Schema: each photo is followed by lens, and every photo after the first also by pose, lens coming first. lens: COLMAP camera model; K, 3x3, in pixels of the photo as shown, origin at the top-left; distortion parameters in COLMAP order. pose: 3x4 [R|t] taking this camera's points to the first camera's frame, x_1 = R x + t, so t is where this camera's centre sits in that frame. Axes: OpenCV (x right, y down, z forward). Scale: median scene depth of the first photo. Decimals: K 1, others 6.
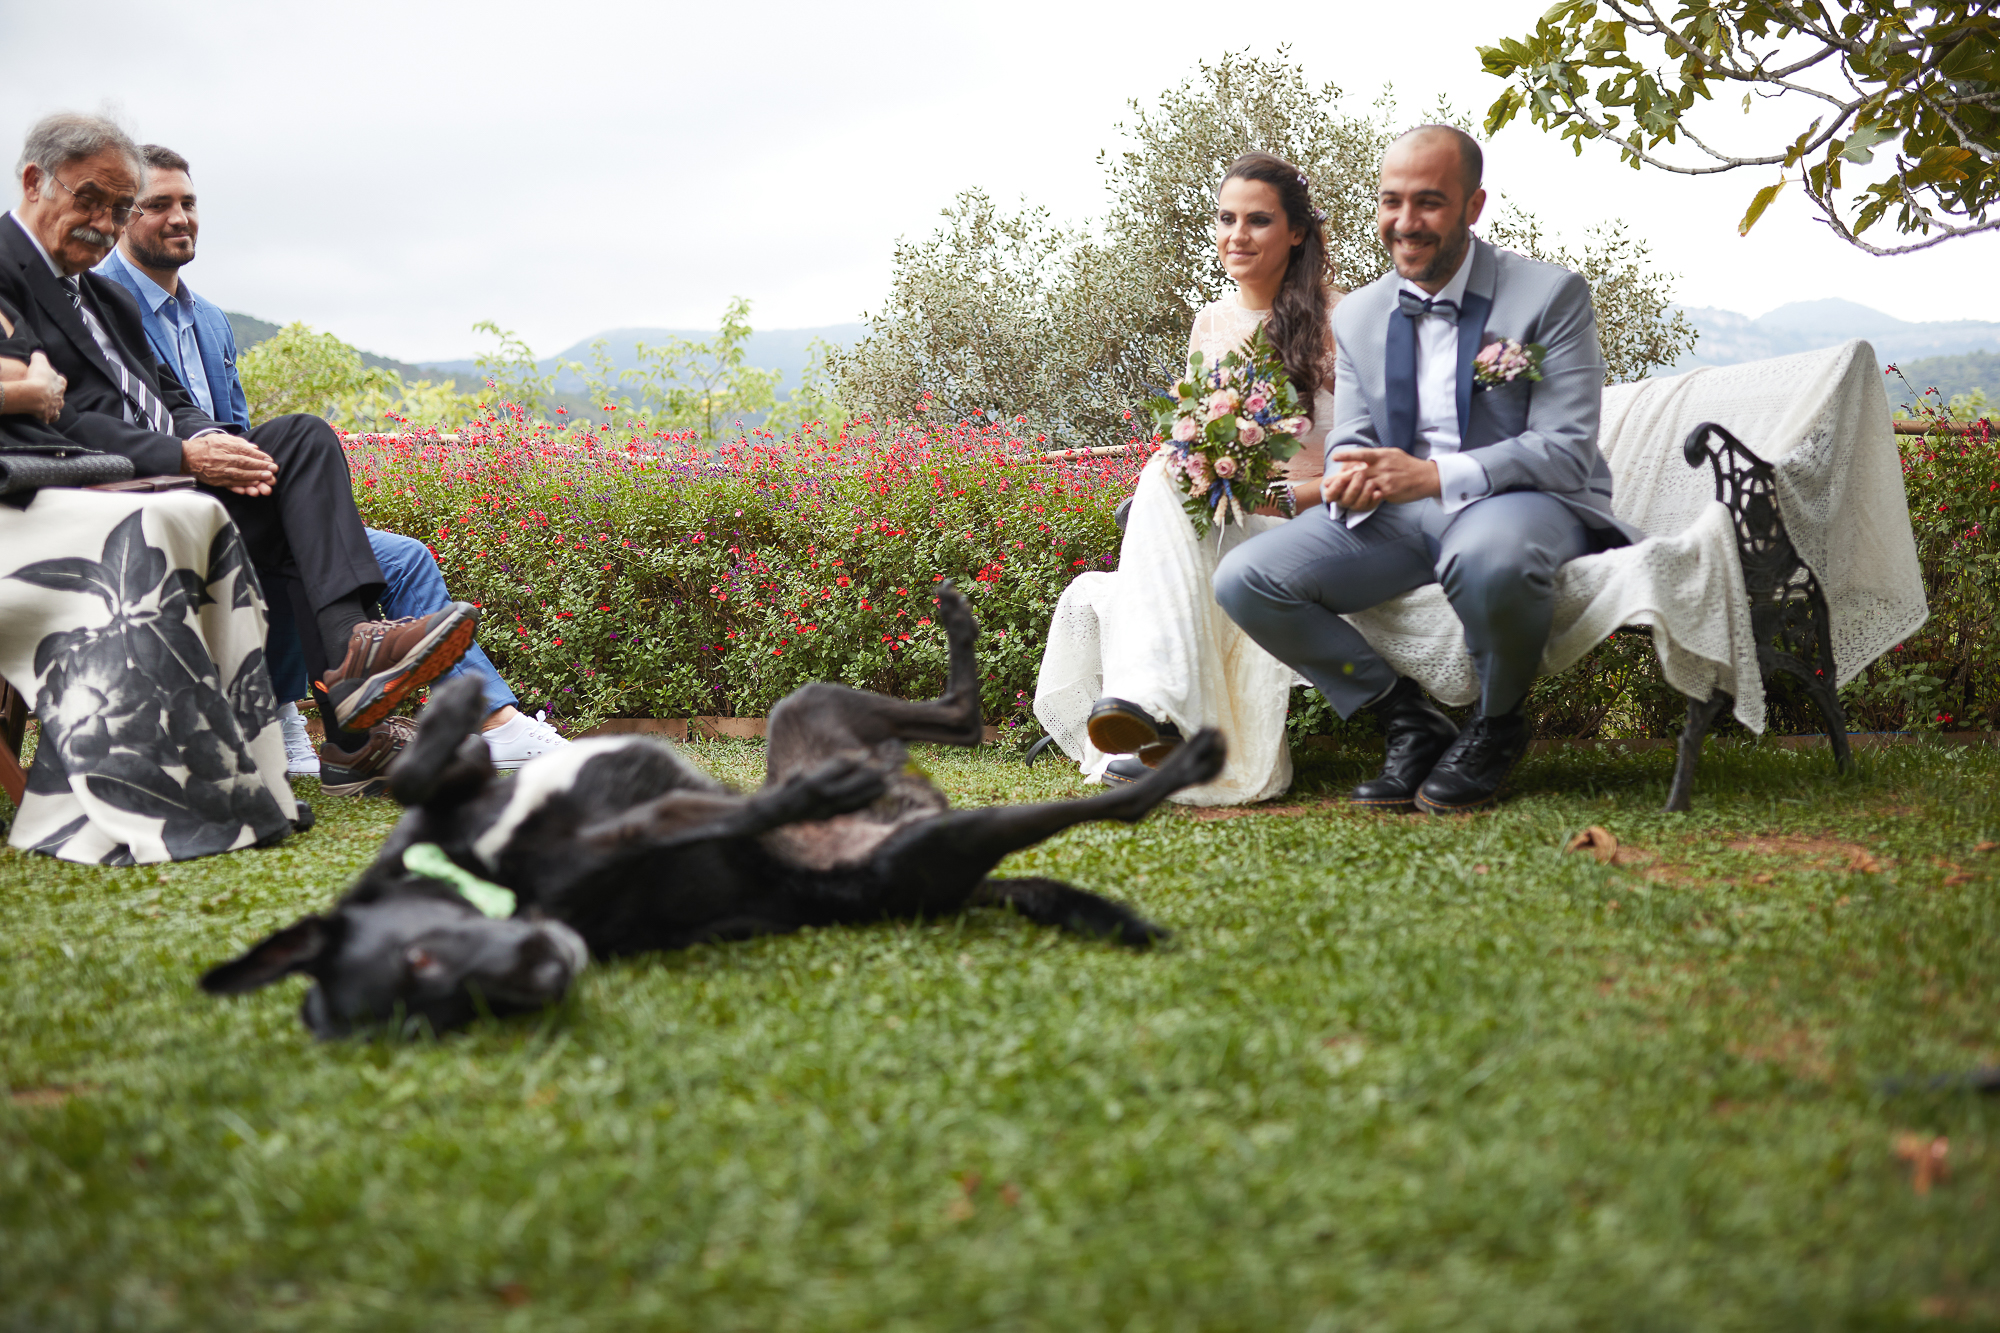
lens RADIAL K [[1951.1, 0, 1002.2], [0, 1951.1, 685.9], [0, 0, 1]] dist [-0.055865, 0.109329]
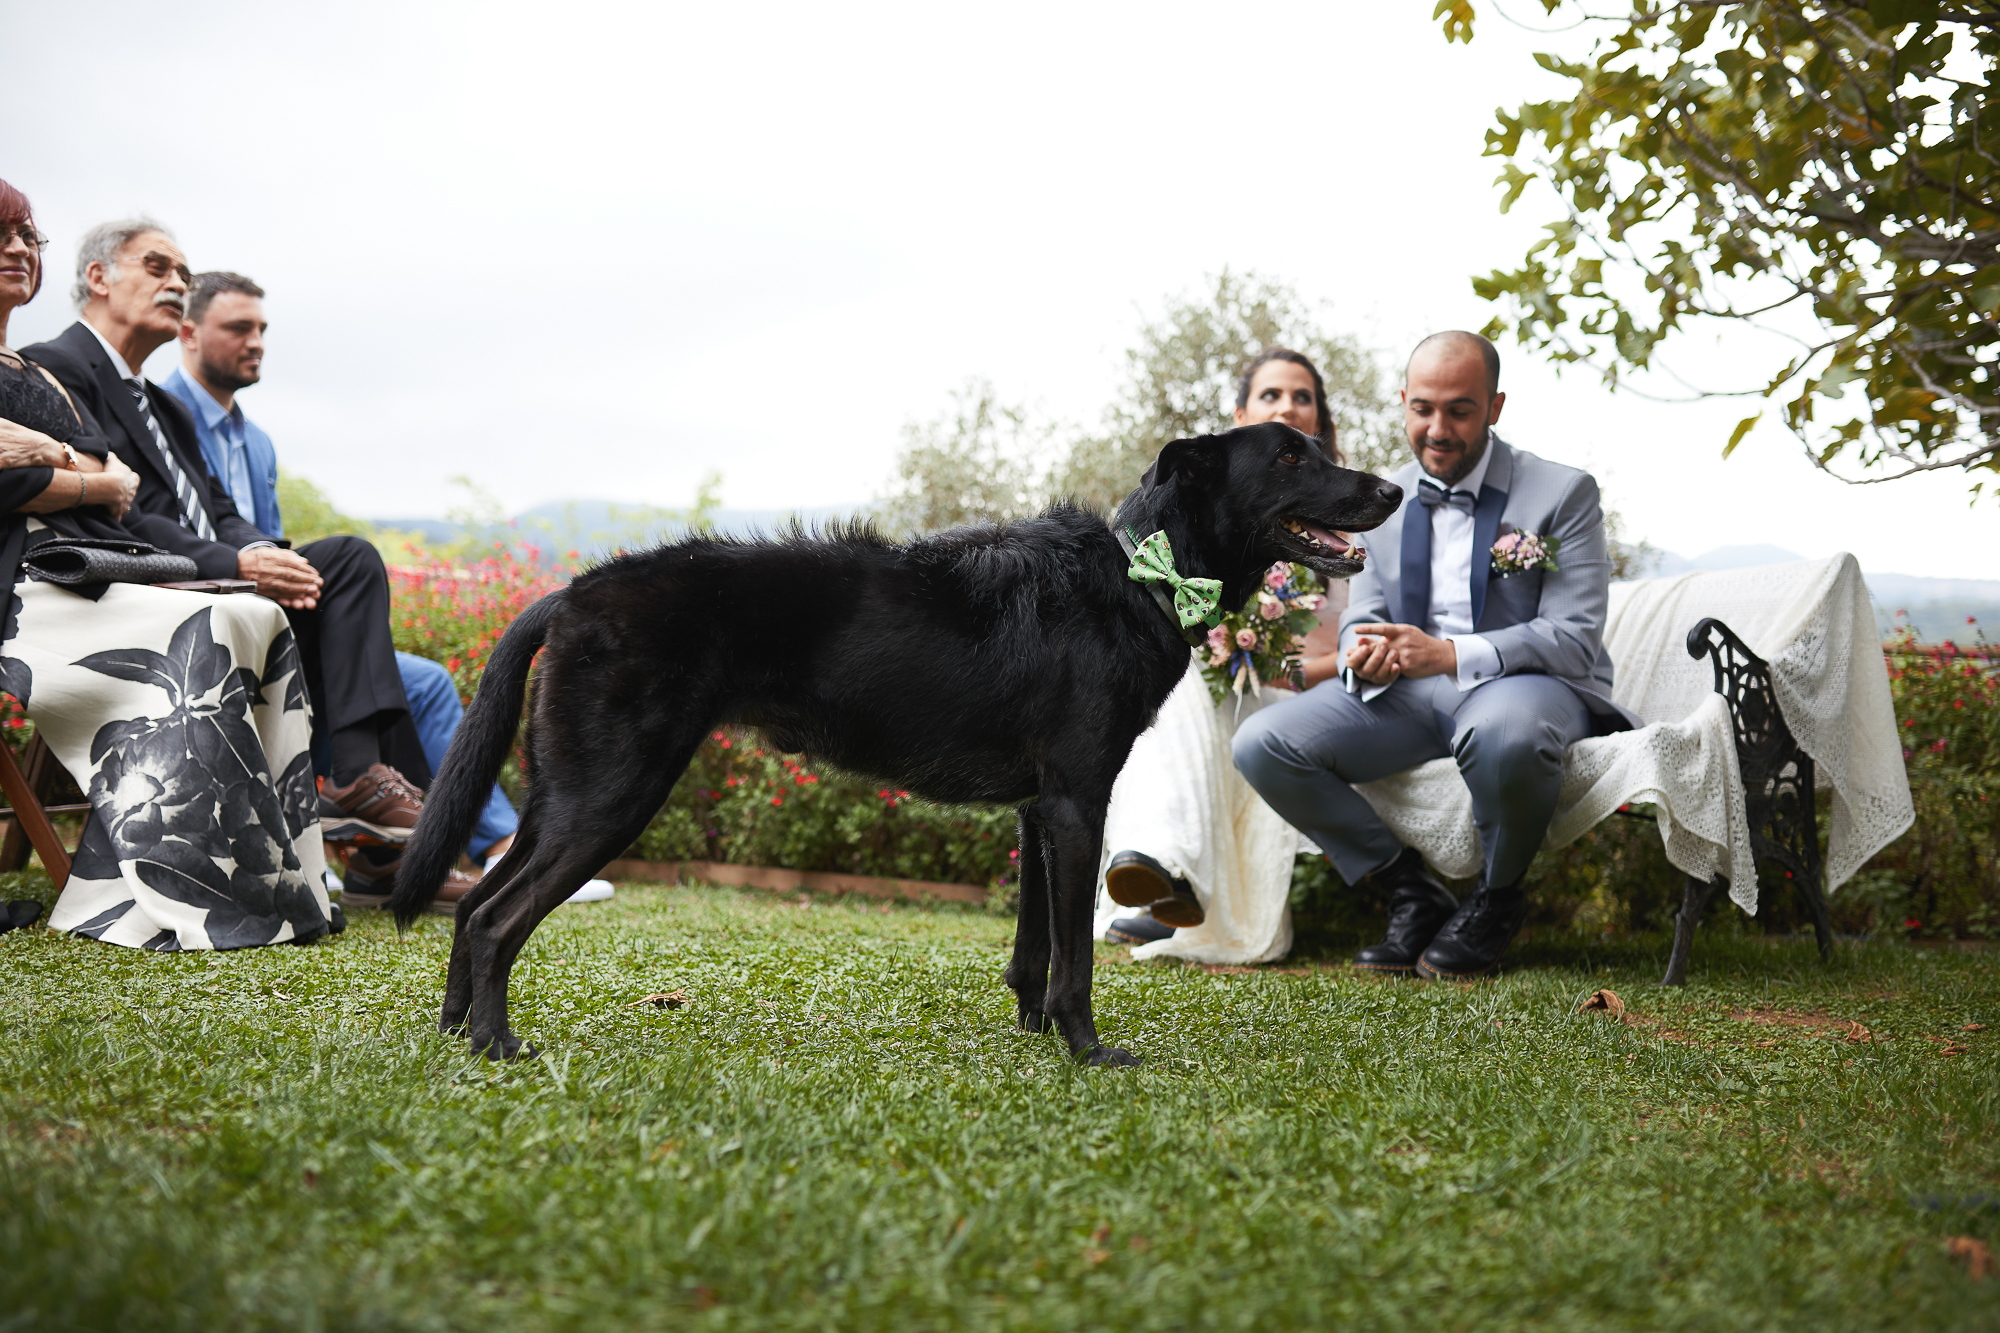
lens RADIAL K [[1973.5, 0, 1000.0], [0, 1973.5, 666.5], [0, 0, 1]] dist [-0.065080, 0.153986]
pose [[0.997409, 0.061877, 0.036696, -0.059330], [-0.057391, 0.991963, -0.112766, 0.032108], [-0.043378, 0.110368, 0.992944, -0.048276]]
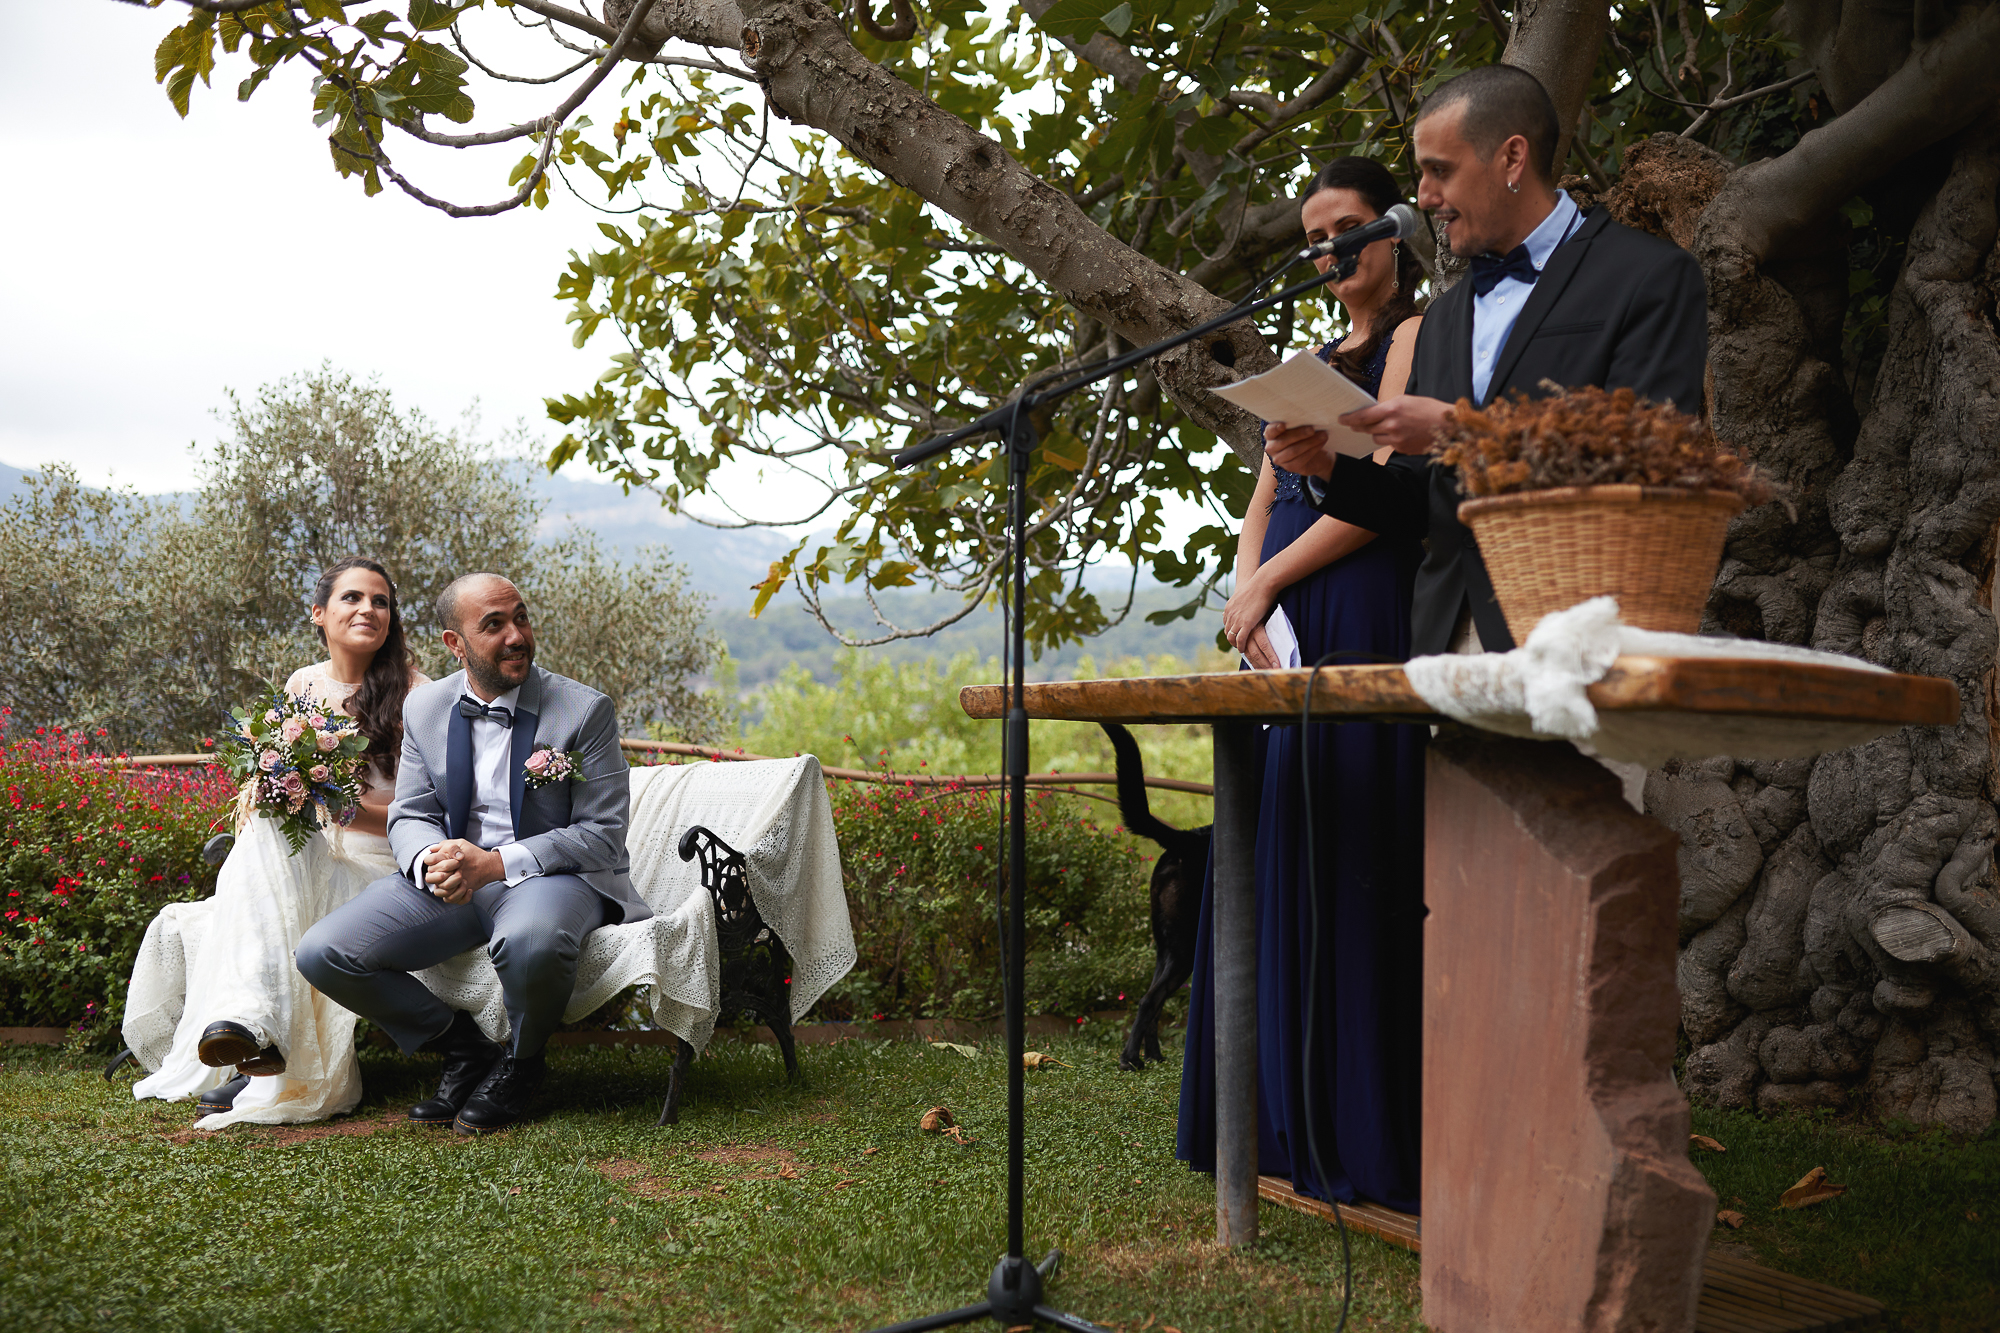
lens RADIAL K [[2080.7, 0, 1126.1], [0, 2080.7, 567.0], [0, 0, 1]] dist [-0.107798, 0.135442]
pose [[0.868284, 0.064652, 0.491836, -0.087573], [-0.001586, 0.991828, -0.127576, -0.123621], [-0.496064, 0.109992, 0.861291, -0.373280]]
